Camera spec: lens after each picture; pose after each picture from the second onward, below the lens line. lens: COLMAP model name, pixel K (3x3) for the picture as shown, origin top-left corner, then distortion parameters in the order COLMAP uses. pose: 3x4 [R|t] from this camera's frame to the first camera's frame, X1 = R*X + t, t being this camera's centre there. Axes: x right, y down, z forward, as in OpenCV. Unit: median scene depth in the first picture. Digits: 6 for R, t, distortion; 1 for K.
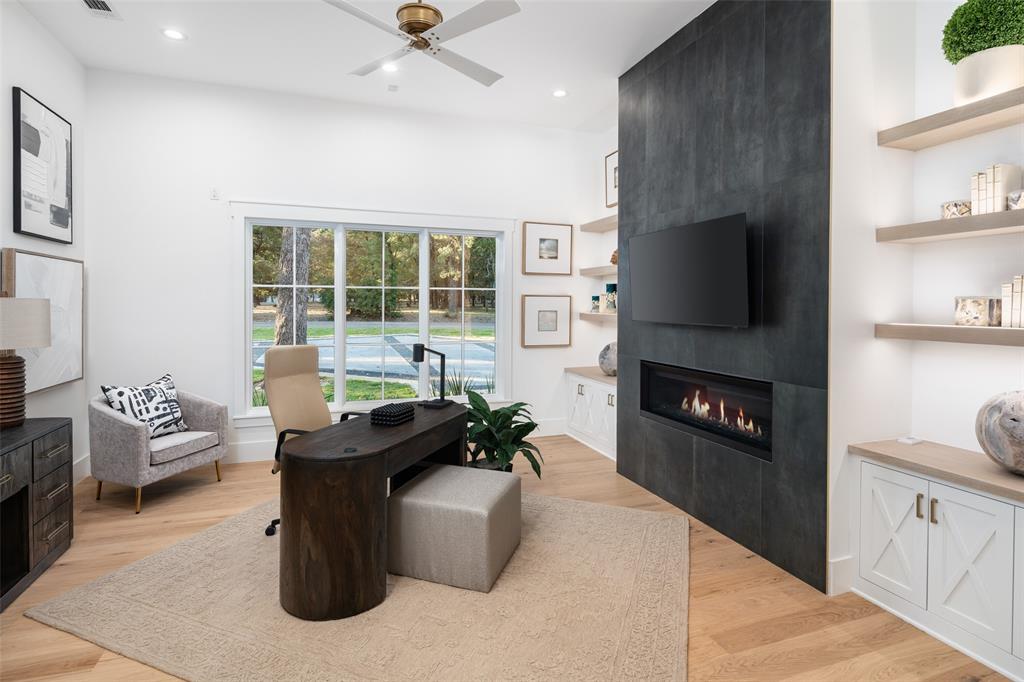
lens RADIAL K [[497.0, 0, 496.8], [0, 497.0, 307.8], [0, 0, 1]] dist [-0.003747, -0.002837]
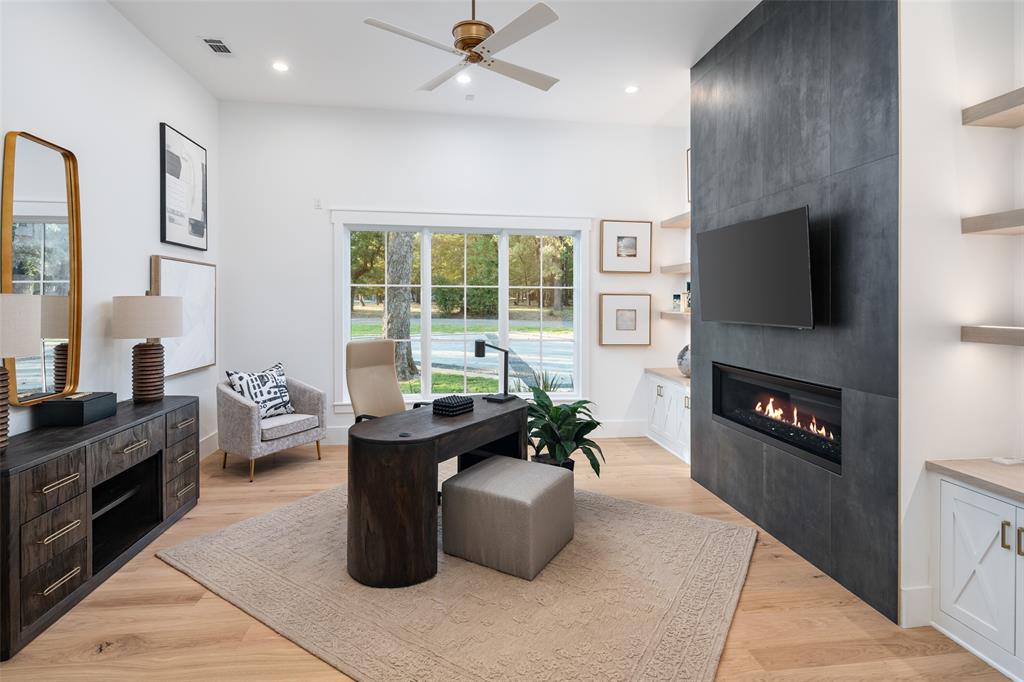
lens RADIAL K [[497.0, 0, 503.6], [0, 497.0, 304.5], [0, 0, 1]] dist [-0.003747, -0.002837]
pose [[0.978922, 0.004169, -0.204194, 0.123192], [-0.004947, 0.999982, -0.003301, 0.000570], [0.204177, 0.004241, 0.978925, -0.026837]]
